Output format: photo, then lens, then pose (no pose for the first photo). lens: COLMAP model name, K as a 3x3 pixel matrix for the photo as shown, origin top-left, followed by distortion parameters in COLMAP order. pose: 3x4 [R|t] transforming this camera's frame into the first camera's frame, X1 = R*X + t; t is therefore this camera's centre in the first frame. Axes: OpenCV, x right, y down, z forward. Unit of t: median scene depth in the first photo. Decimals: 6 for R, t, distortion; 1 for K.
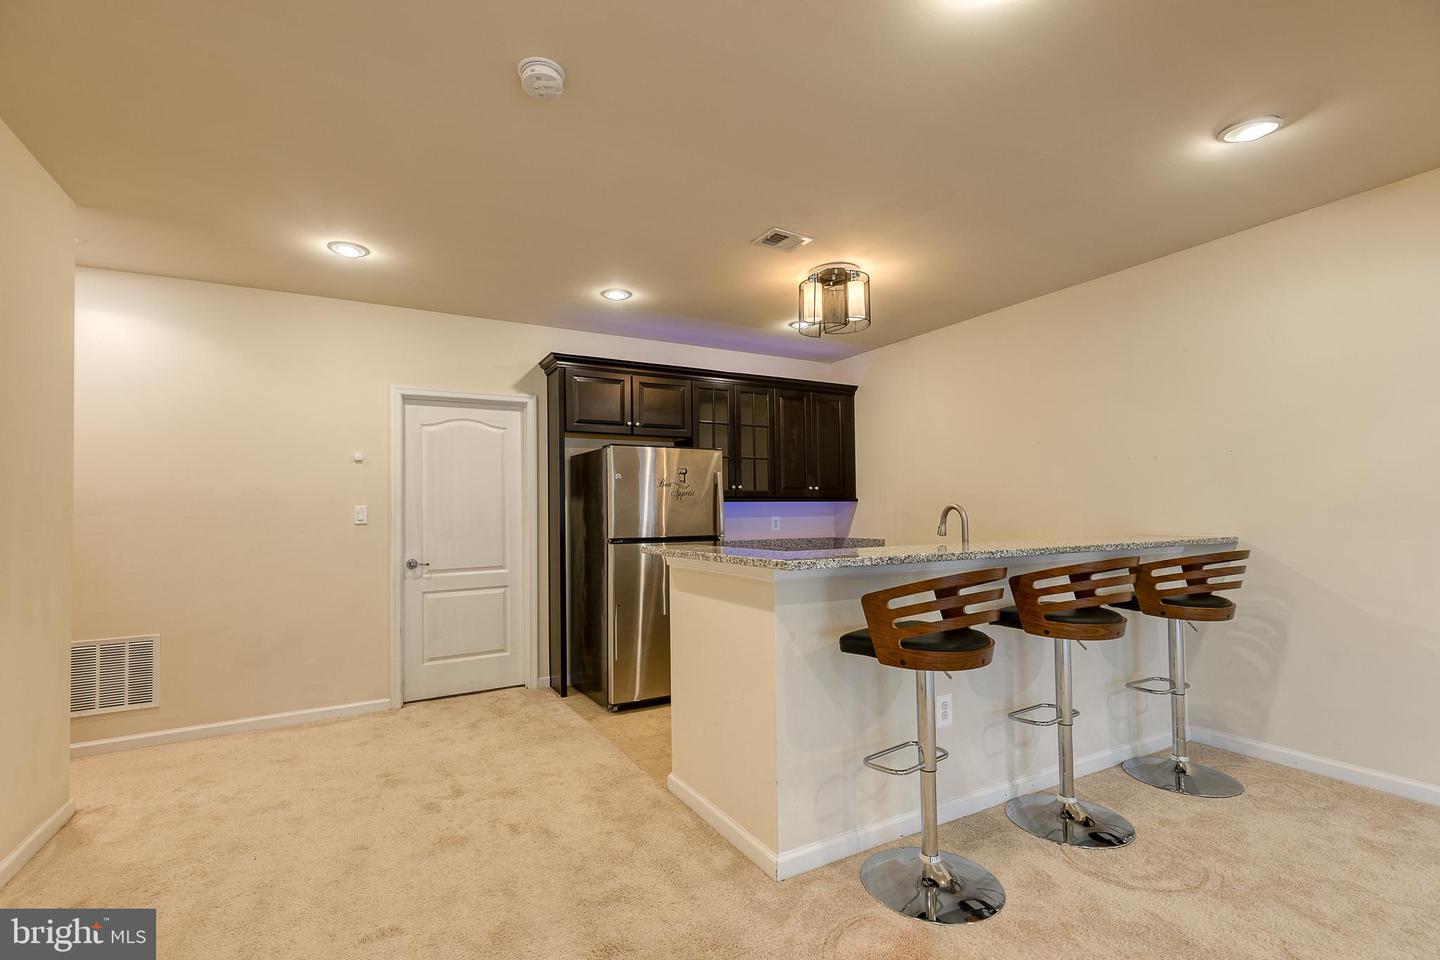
lens RADIAL K [[643.6, 0, 722.5], [0, 643.6, 486.6], [0, 0, 1]] dist [-0.001365, -0.000225]
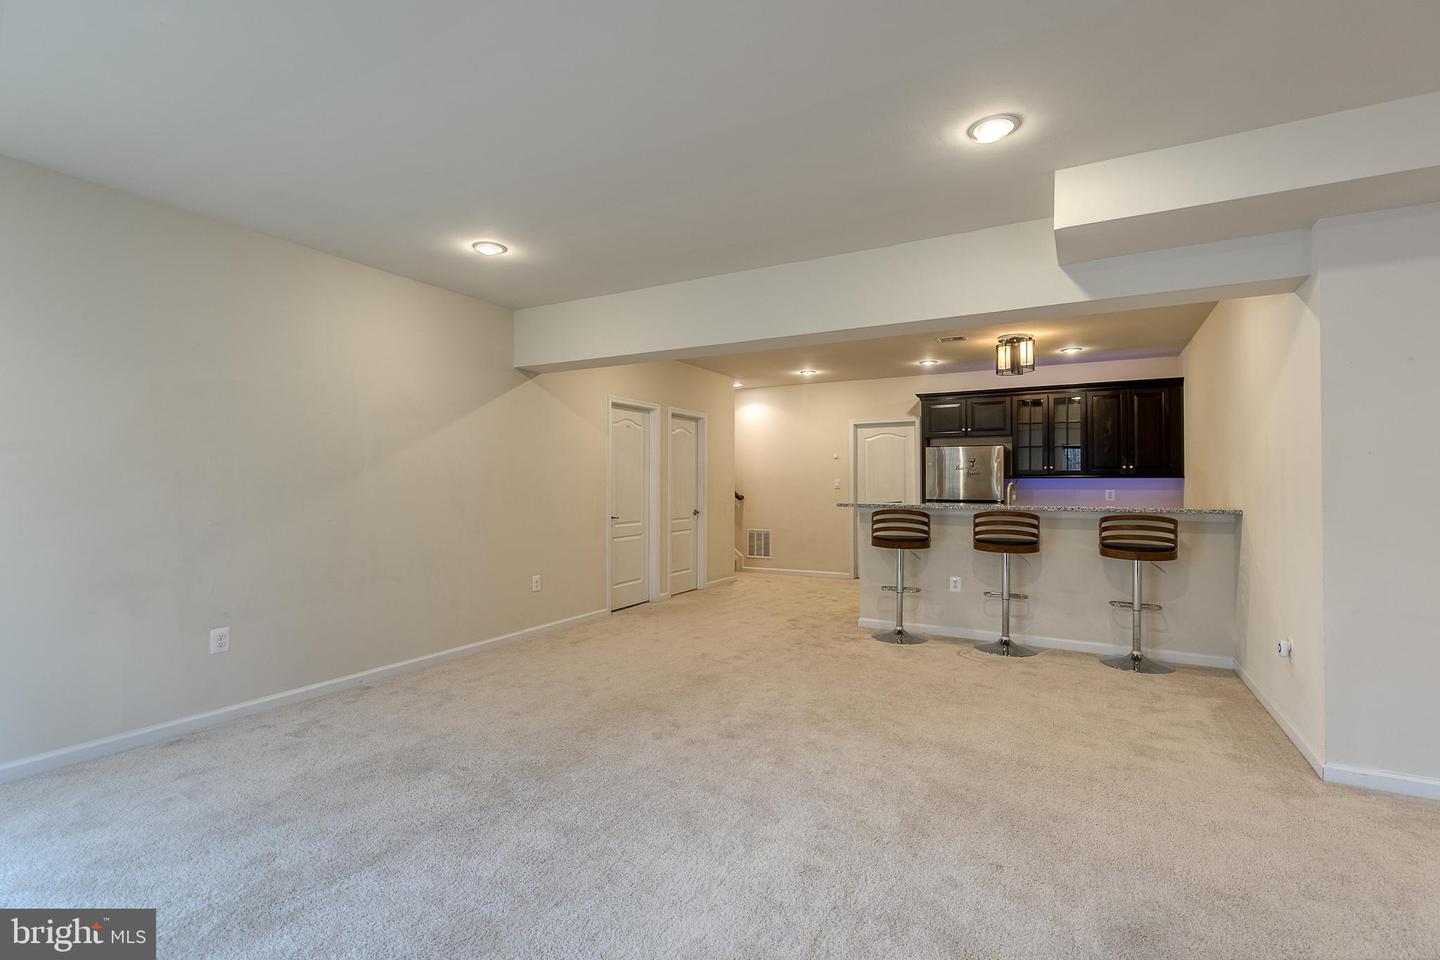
lens RADIAL K [[643.6, 0, 717.4], [0, 643.6, 478.8], [0, 0, 1]] dist [-0.001365, -0.000225]
pose [[0.511021, 0.006513, -0.859544, 1.003081], [0.024610, 0.999450, 0.022205, -0.027991], [0.859216, -0.032501, 0.510580, -0.394279]]
